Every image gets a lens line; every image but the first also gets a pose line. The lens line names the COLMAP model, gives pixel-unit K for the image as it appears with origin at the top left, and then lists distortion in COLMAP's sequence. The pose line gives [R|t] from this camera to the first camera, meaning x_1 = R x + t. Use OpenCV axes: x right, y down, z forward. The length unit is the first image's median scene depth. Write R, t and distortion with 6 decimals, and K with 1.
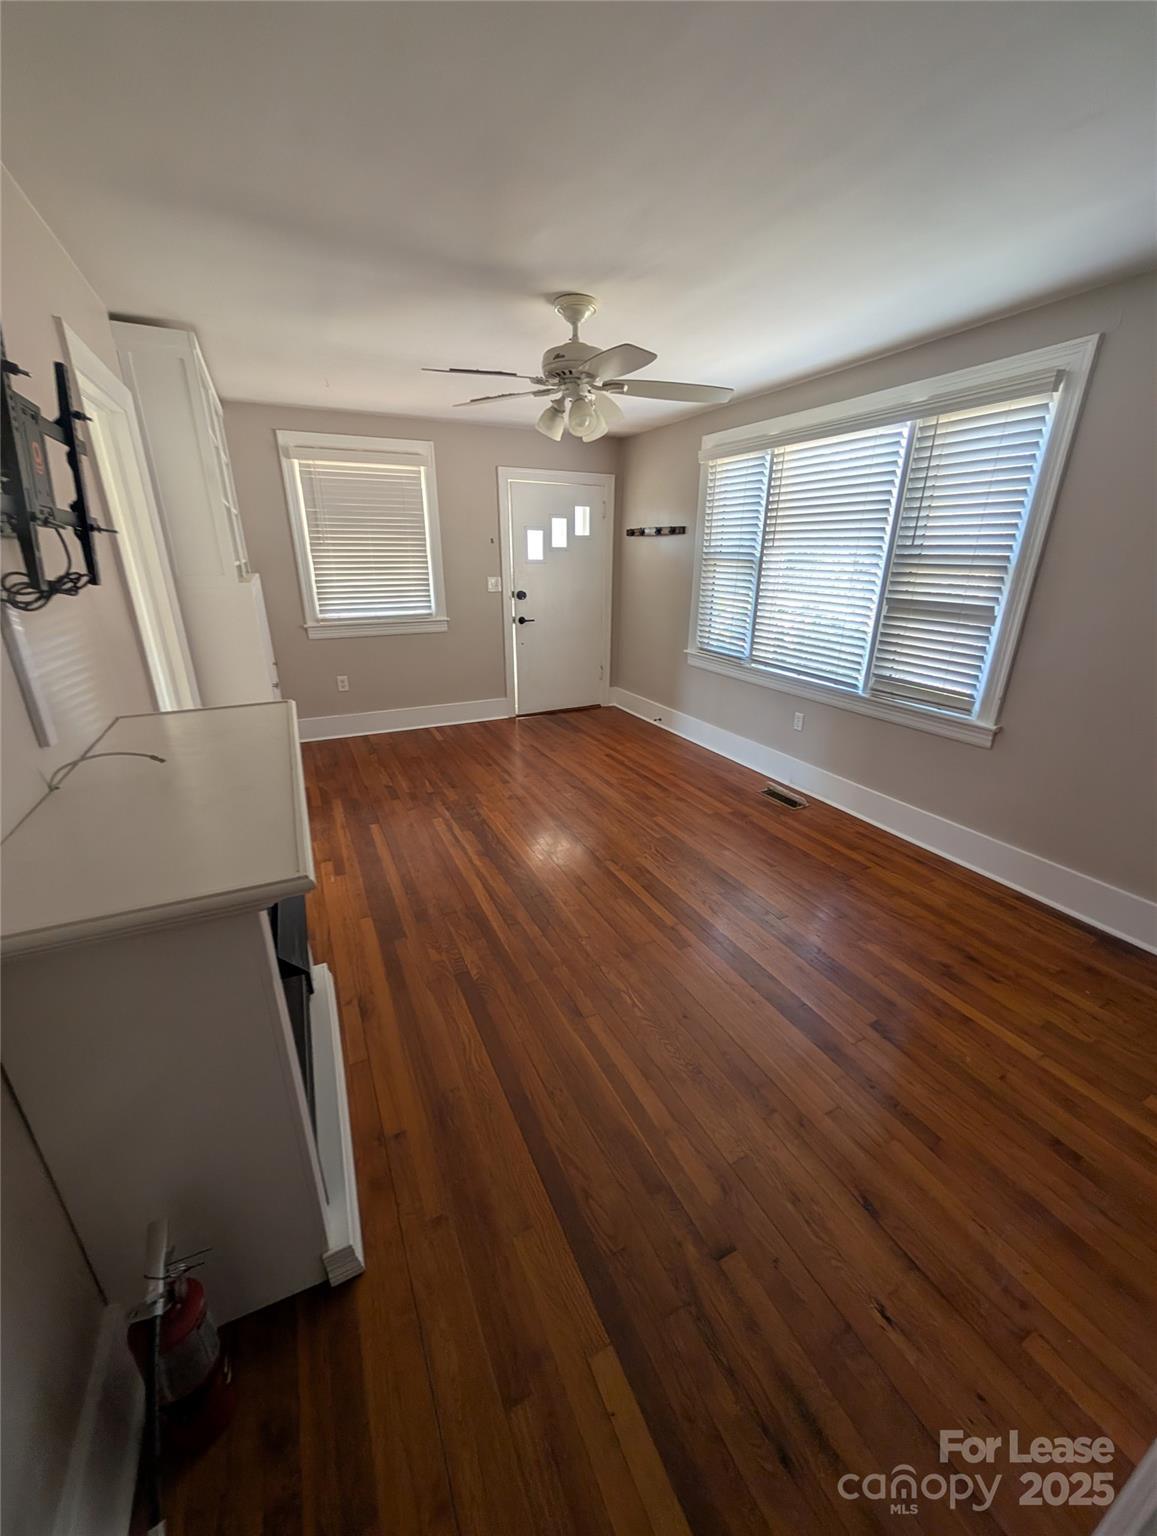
lens RADIAL K [[582.5, 0, 574.5], [0, 582.5, 773.1], [0, 0, 1]] dist [0.000866, 0.000155]
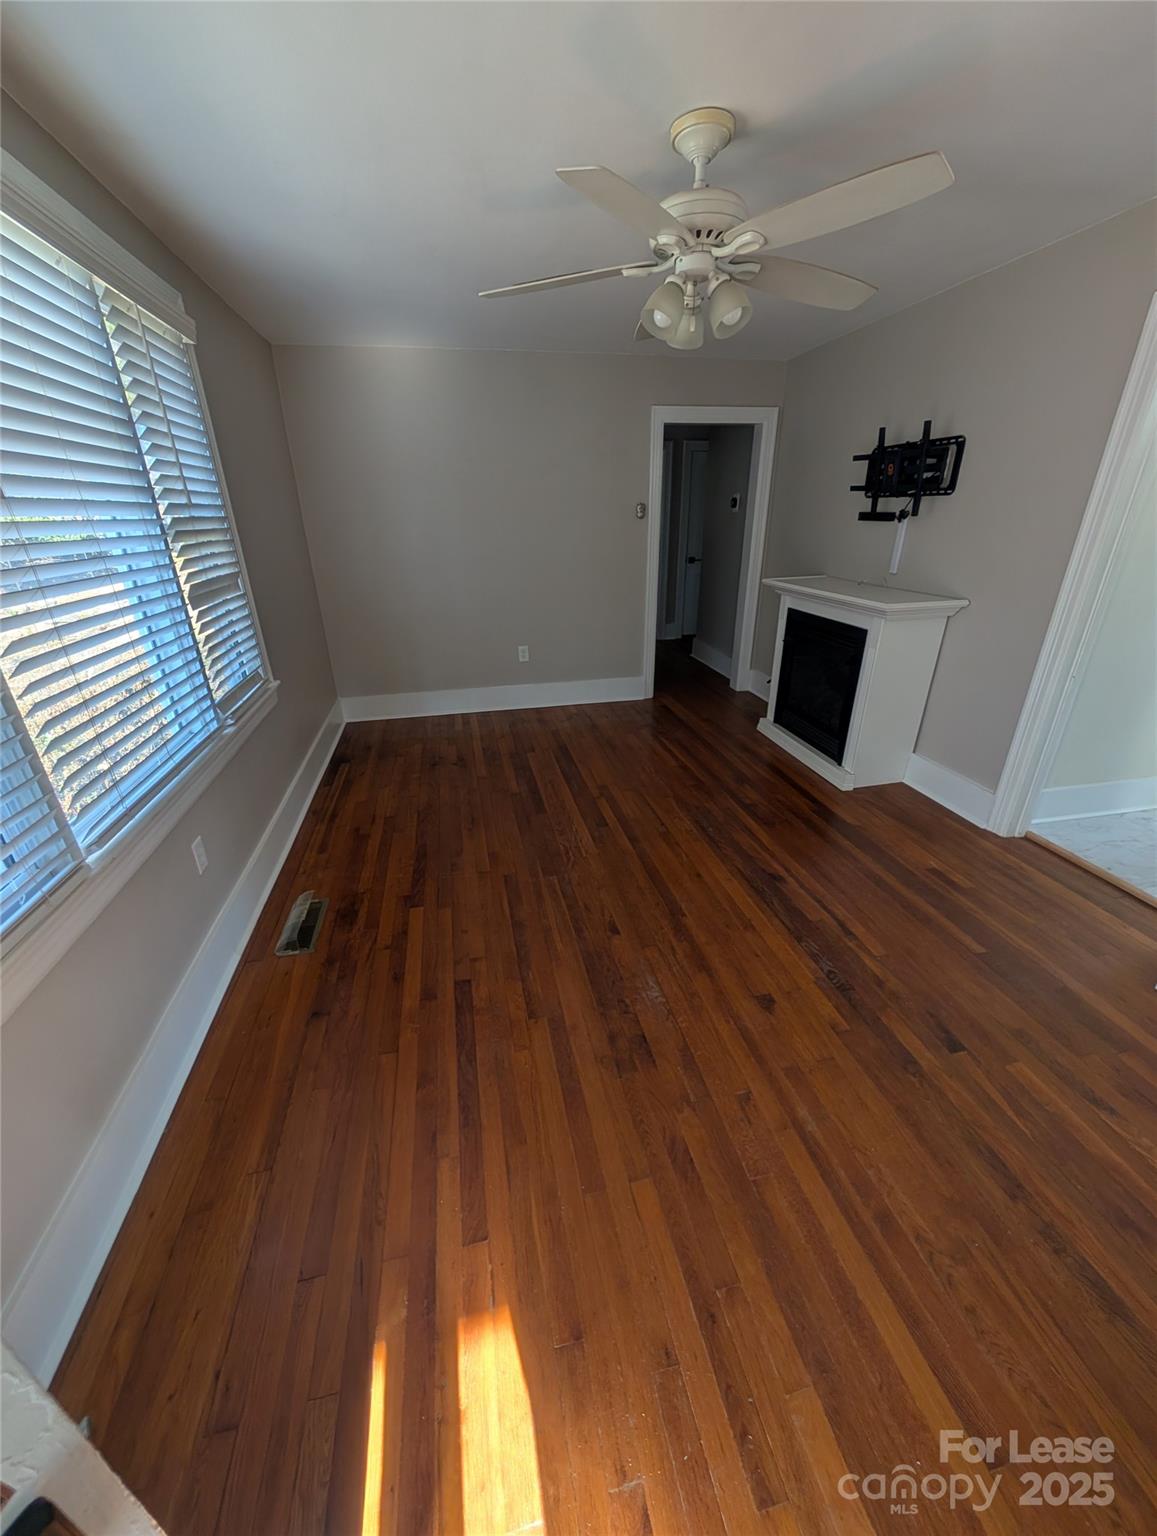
lens RADIAL K [[582.5, 0, 574.5], [0, 582.5, 773.1], [0, 0, 1]] dist [0.000866, 0.000155]
pose [[-0.970659, -0.088811, 0.223457, -0.053833], [0.096961, 0.705835, 0.701709, -0.613002], [-0.220043, 0.702787, -0.676514, 1.613417]]
